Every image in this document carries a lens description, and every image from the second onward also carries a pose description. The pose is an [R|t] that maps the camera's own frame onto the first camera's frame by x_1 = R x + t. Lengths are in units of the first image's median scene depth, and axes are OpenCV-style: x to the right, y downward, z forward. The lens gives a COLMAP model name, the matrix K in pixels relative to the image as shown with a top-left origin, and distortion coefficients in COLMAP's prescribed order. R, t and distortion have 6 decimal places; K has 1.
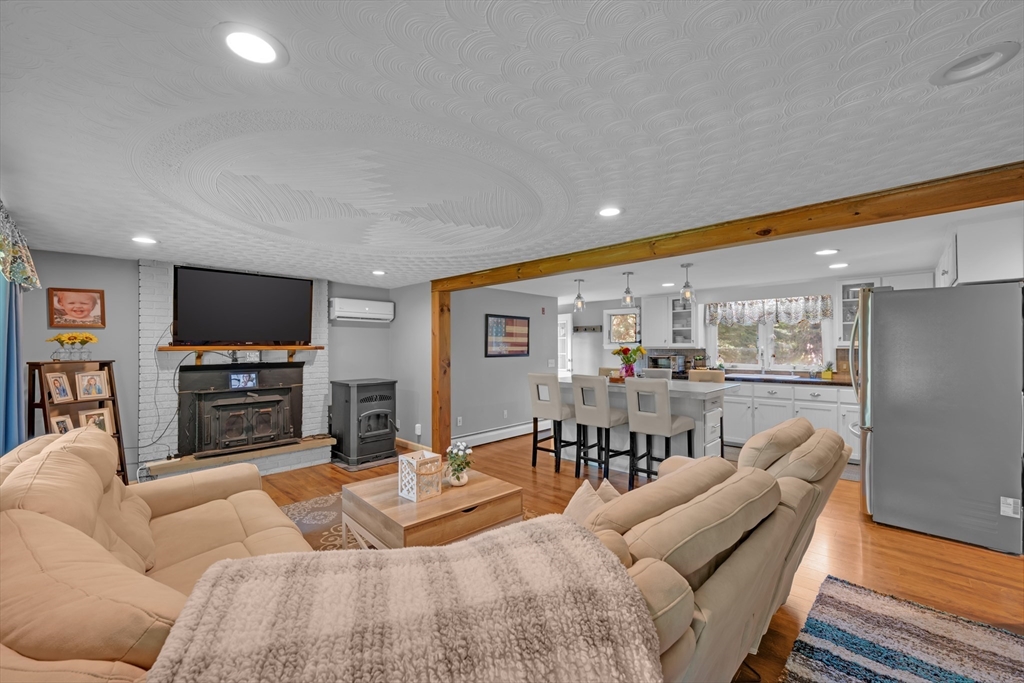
lens RADIAL K [[426.5, 0, 512.0], [0, 426.5, 341.5], [0, 0, 1]] dist [0.003849, 0.000358]
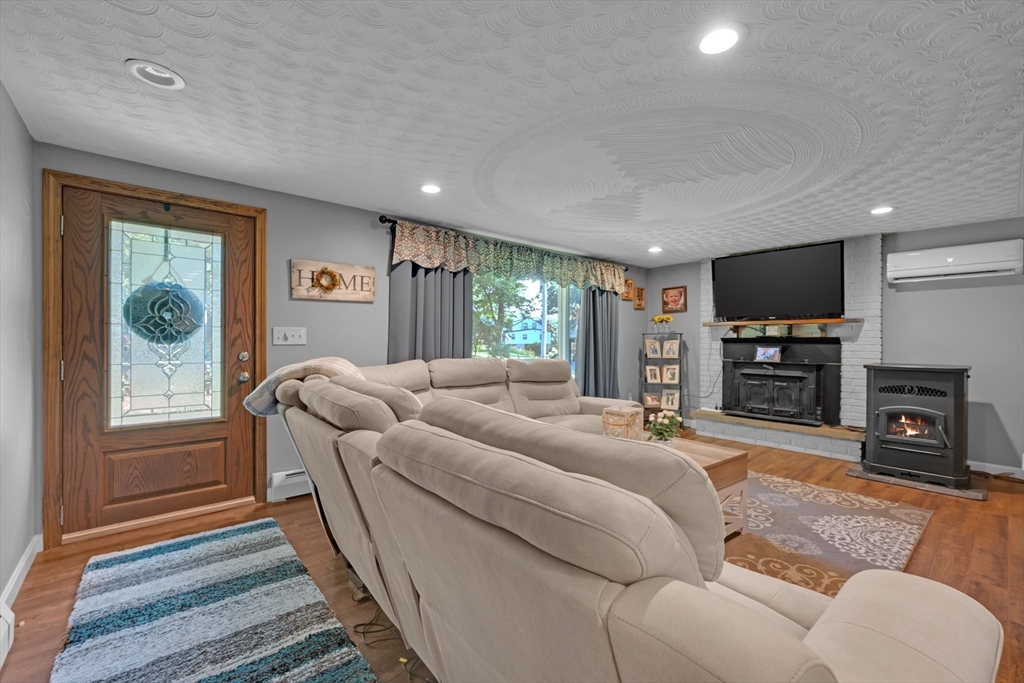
lens RADIAL K [[426.5, 0, 512.0], [0, 426.5, 341.5], [0, 0, 1]] dist [0.003849, 0.000358]
pose [[-0.091668, 0.008084, -0.995757, 0.425992], [0.011269, 0.999911, 0.007081, 0.041459], [0.995726, -0.010572, -0.091751, 0.415048]]
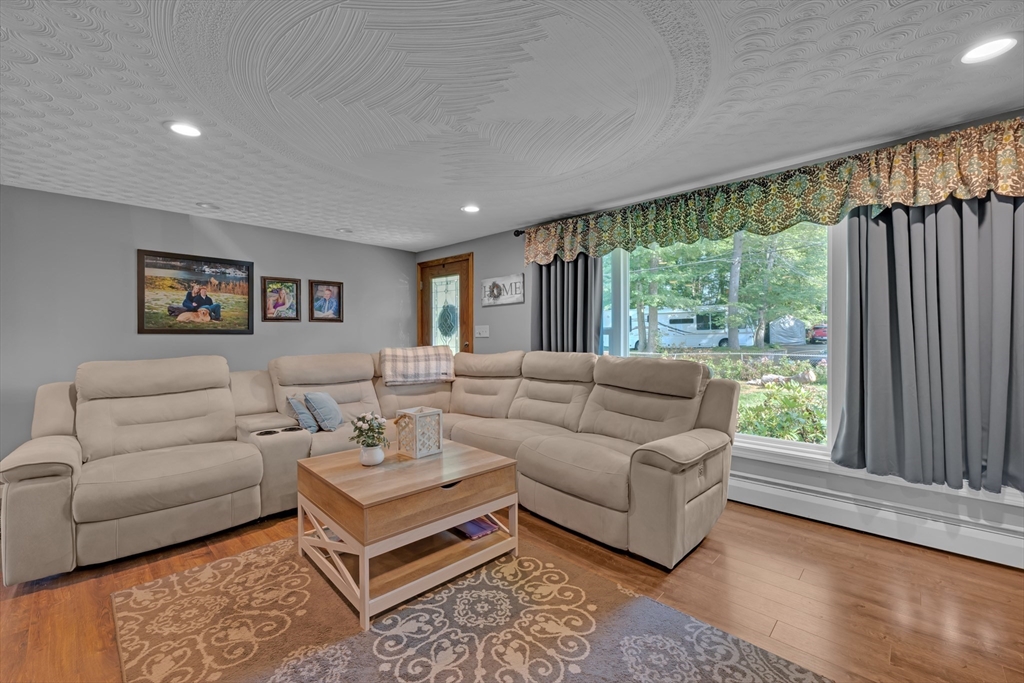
lens RADIAL K [[421.2, 0, 502.8], [0, 421.2, 341.0], [0, 0, 1]] dist [-0.001019, -0.000015]
pose [[-0.999951, 0.009348, -0.003147, -0.205759], [0.009351, 0.999956, -0.000967, 0.056618], [0.003137, -0.000996, -0.999995, 0.961297]]
